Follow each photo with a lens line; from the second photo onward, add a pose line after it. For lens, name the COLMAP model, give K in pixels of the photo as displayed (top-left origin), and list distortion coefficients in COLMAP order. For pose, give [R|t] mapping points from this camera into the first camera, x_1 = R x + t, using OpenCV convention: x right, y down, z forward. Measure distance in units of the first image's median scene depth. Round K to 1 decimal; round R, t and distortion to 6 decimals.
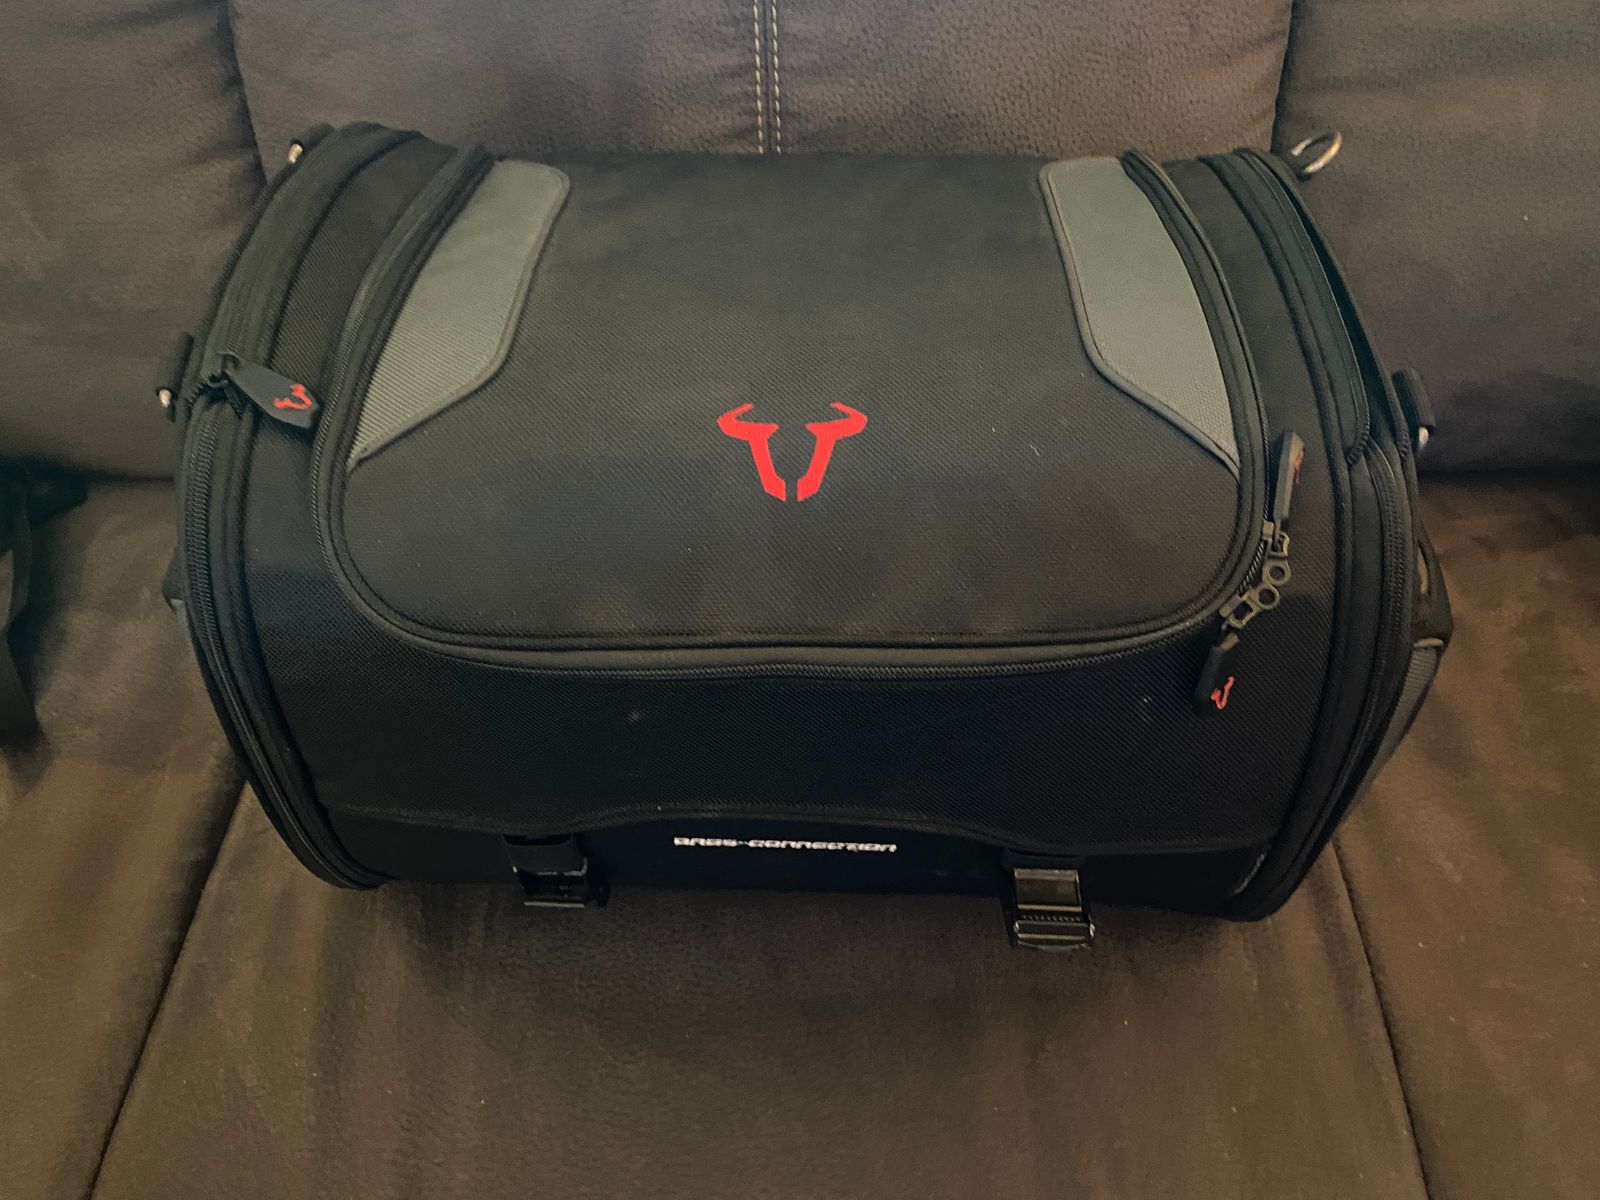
lens RADIAL K [[1224.5, 0, 800.0], [0, 1224.5, 600.0], [0, 0, 1]] dist [-0.008686, -0.000125]
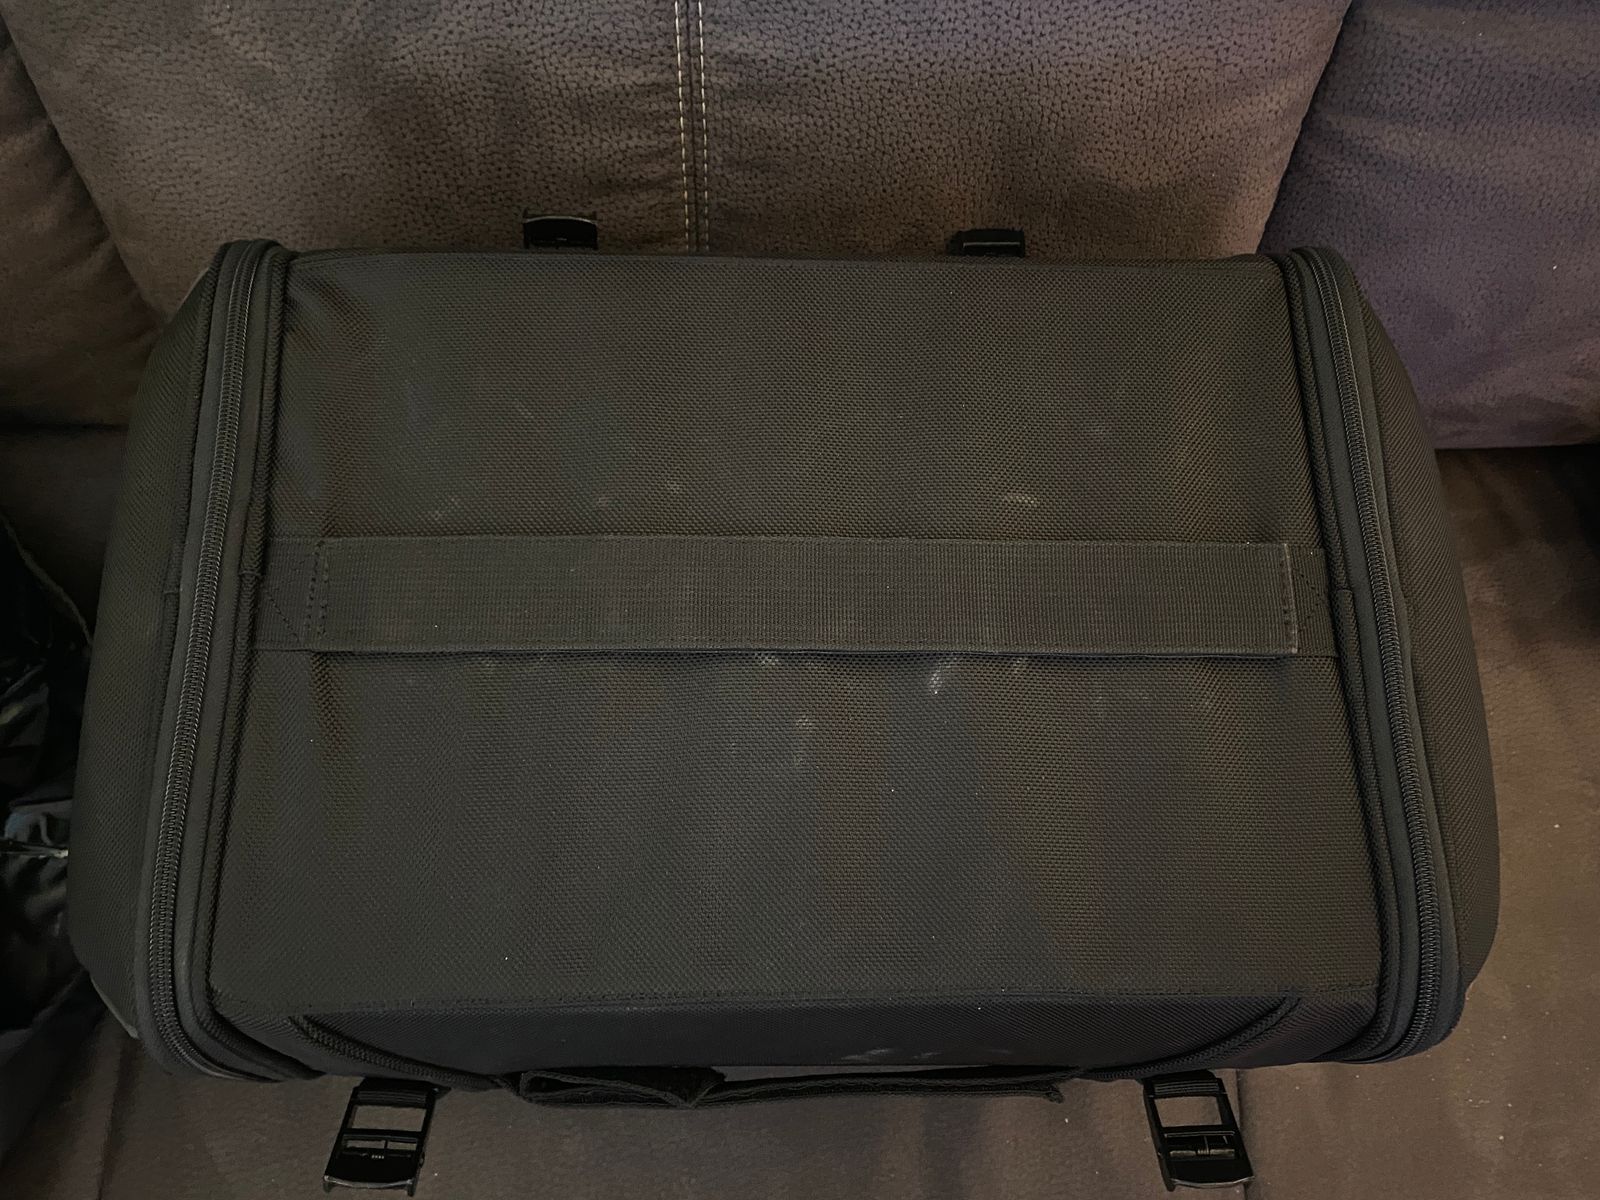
lens RADIAL K [[1223.0, 0, 795.9], [0, 1223.0, 603.6], [0, 0, 1]] dist [0.001366, -0.008981]
pose [[0.998205, 0.011400, 0.058790, -0.001928], [-0.032806, 0.925401, 0.377568, -0.427760], [-0.050100, -0.378819, 0.924114, 0.127074]]
